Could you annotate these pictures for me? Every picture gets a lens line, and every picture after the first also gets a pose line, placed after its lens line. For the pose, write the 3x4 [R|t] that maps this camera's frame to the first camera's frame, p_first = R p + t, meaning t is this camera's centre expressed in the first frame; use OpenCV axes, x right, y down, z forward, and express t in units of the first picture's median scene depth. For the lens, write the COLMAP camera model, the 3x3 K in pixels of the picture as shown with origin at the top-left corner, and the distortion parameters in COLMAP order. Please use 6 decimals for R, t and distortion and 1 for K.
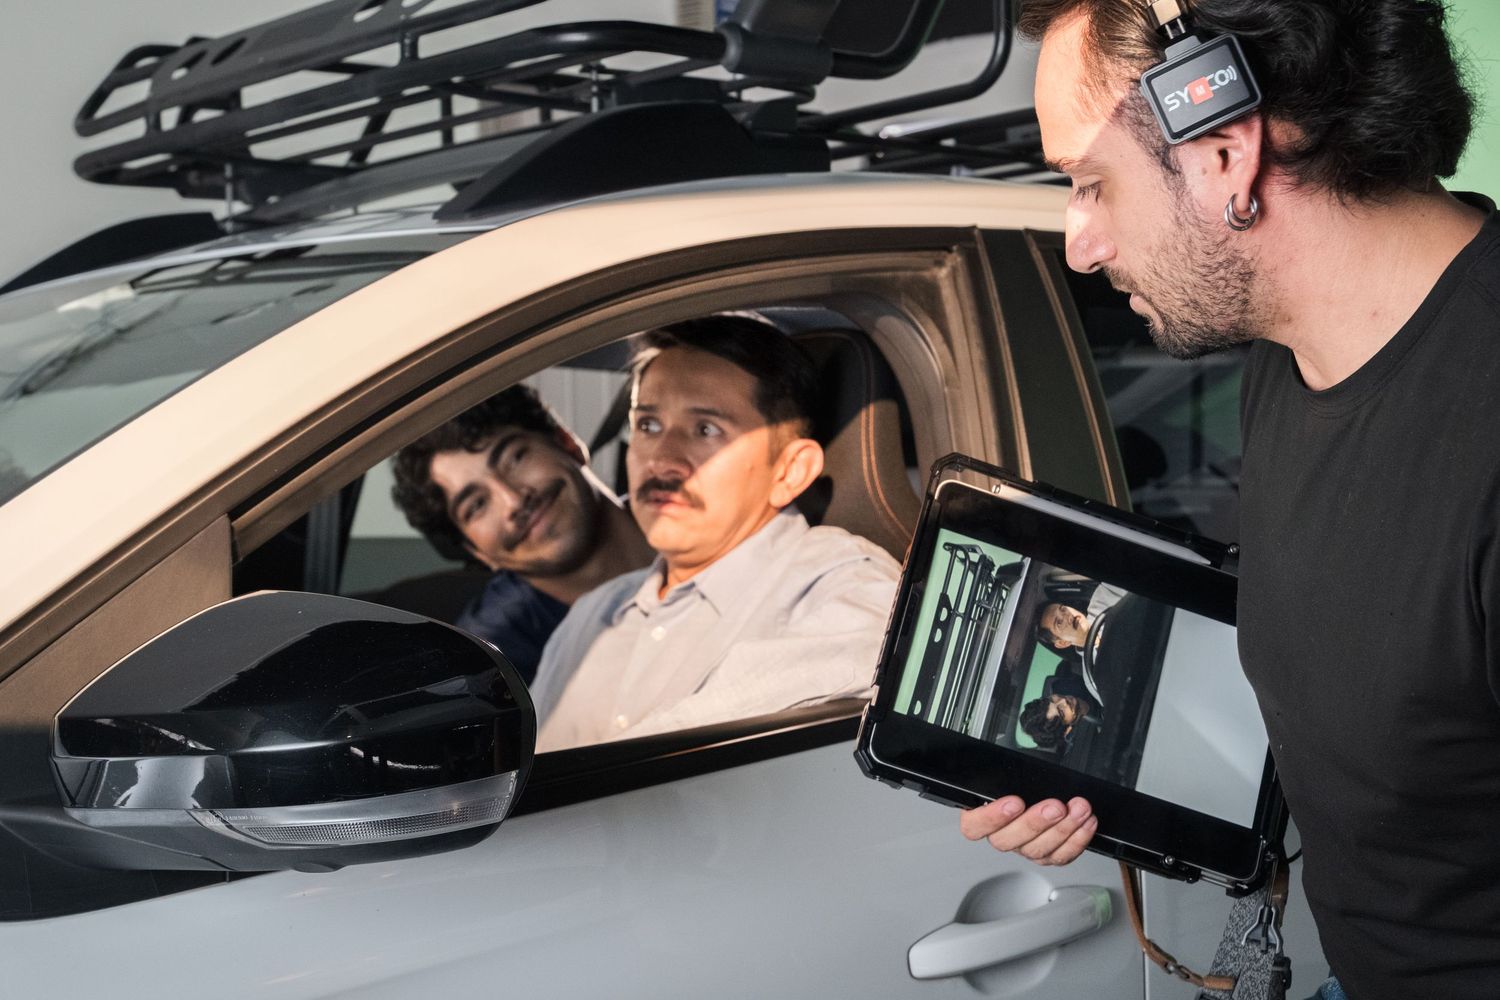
lens RADIAL K [[2264.3, 0, 750.0], [0, 2264.3, 500.0], [0, 0, 1]] dist [0.002447, 0.072475]
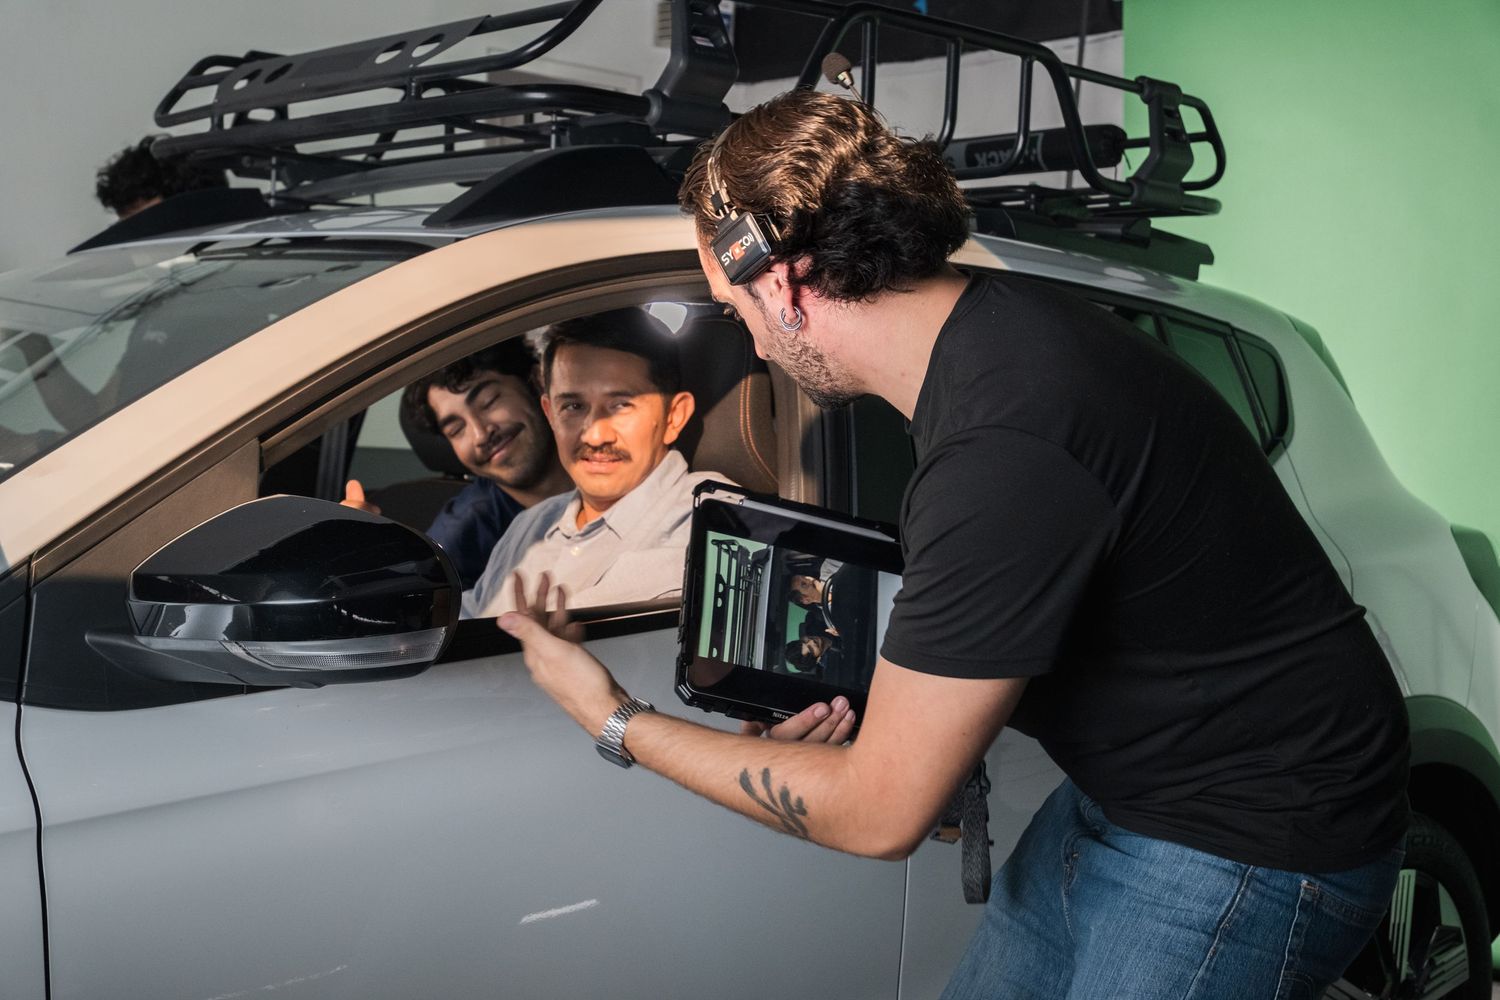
lens RADIAL K [[1840.8, 0, 750.0], [0, 1840.8, 500.0], [0, 0, 1]] dist [0.022815, -0.002253]
pose [[0.997702, 0.058453, 0.034272, 0.026873], [-0.059610, 0.997650, 0.033777, -0.008437], [-0.032217, -0.035742, 0.998842, -0.112237]]
